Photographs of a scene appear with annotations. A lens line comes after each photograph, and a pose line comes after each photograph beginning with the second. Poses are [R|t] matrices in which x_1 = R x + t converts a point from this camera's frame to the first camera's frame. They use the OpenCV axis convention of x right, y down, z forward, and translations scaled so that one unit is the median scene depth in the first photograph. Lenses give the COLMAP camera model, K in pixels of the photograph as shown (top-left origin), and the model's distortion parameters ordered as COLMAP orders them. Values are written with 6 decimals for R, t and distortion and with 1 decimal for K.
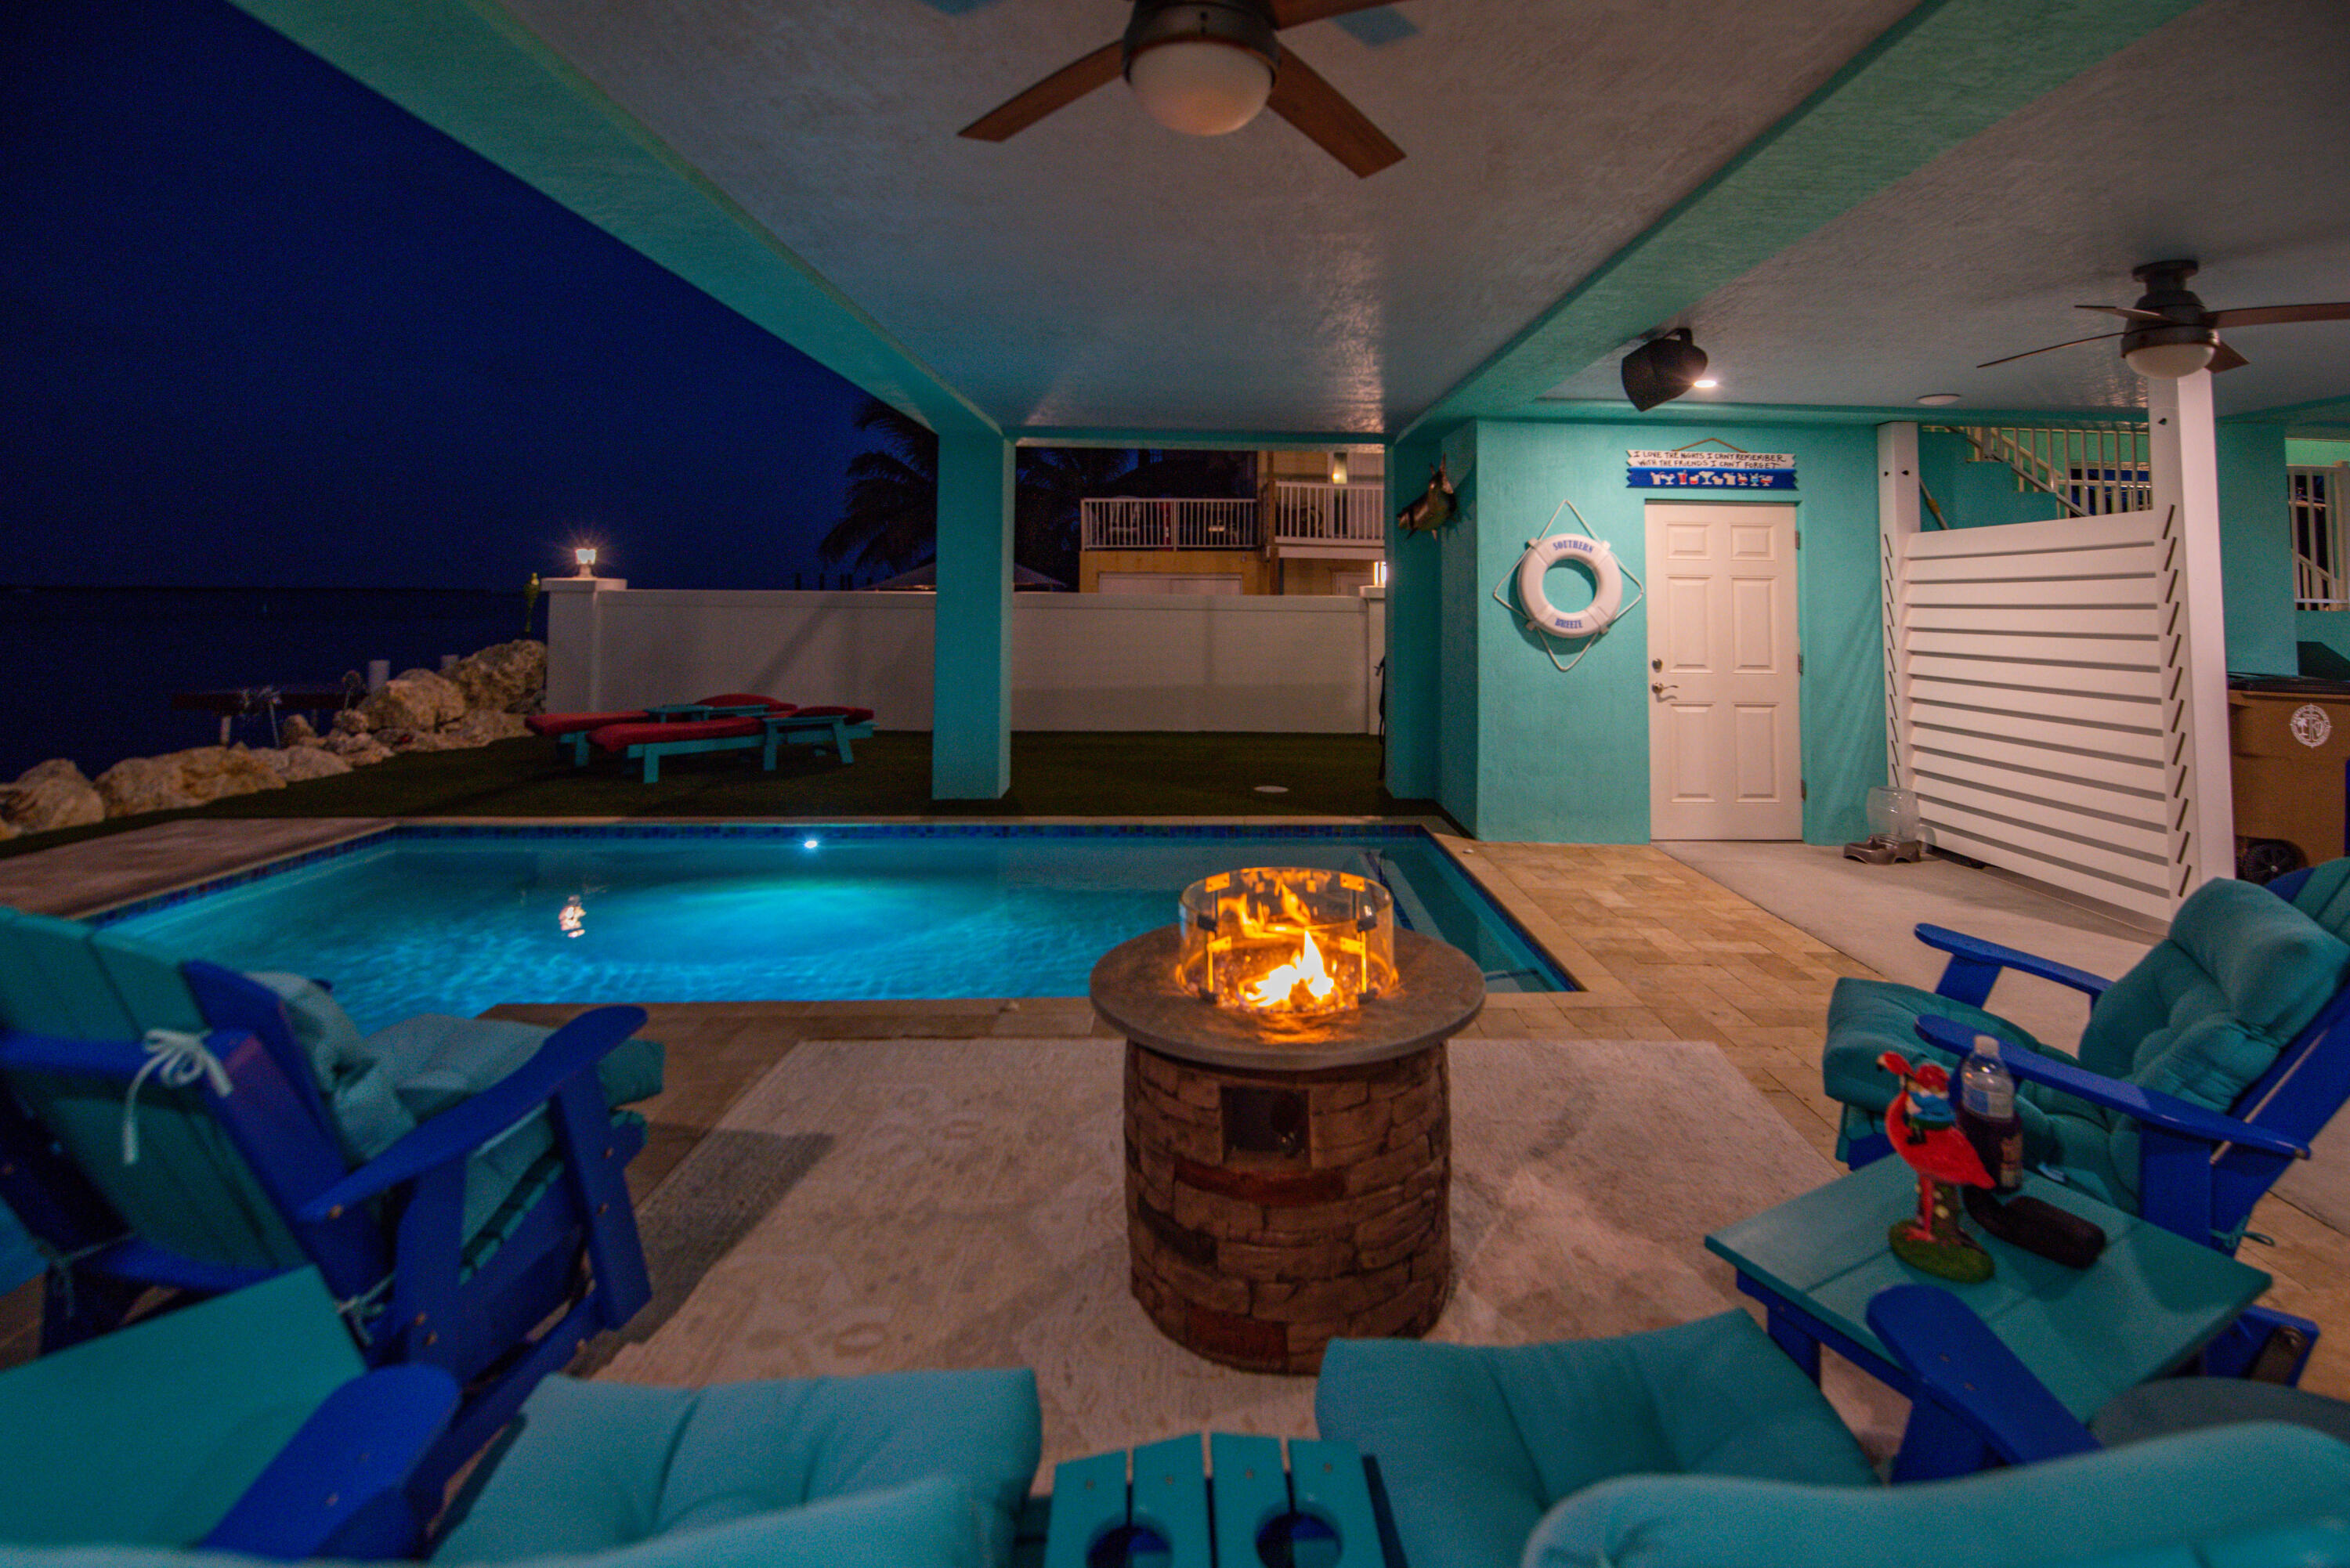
lens RADIAL K [[1113.8, 0, 1244.3], [0, 1113.8, 553.7], [0, 0, 1]] dist [-0.001703, -0.001505]
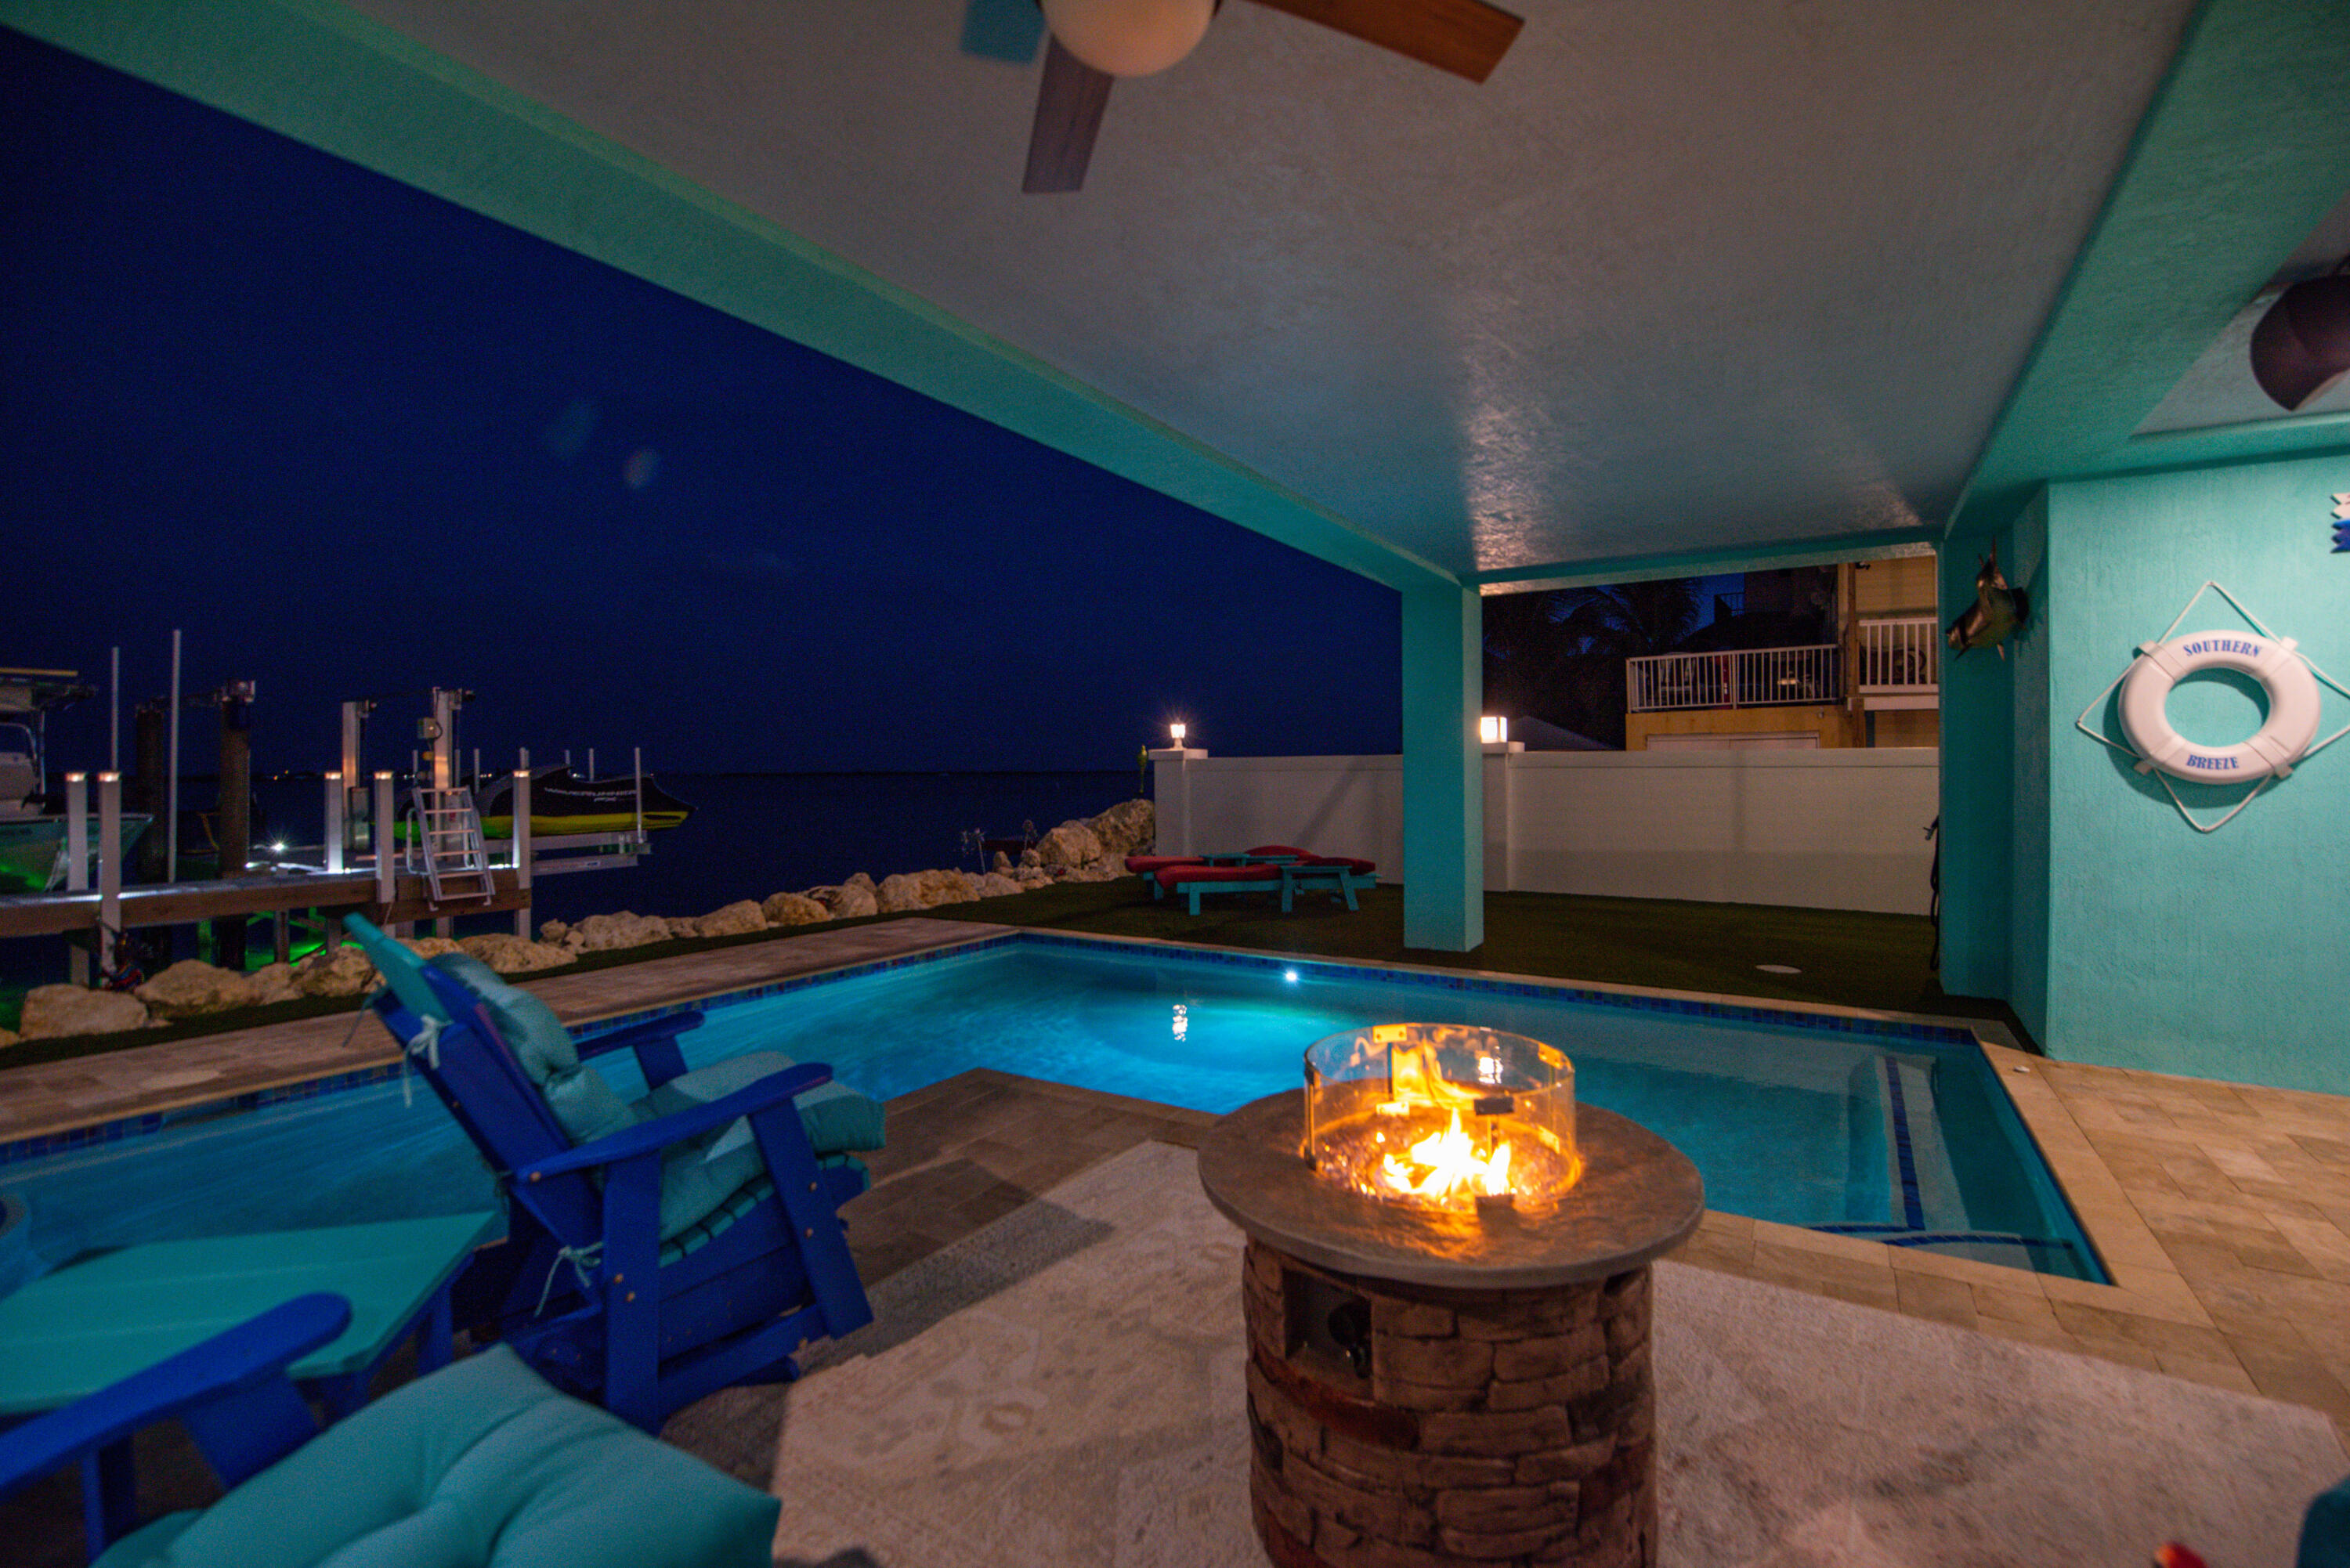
lens RADIAL K [[1043.0, 0, 1189.3], [0, 1043.0, 790.3], [0, 0, 1]] dist [0.000608, -0.009611]
pose [[0.828310, 0.000989, -0.560269, 0.106370], [0.029943, 0.998491, 0.046030, 0.026522], [0.559469, -0.054903, 0.827031, 0.102626]]
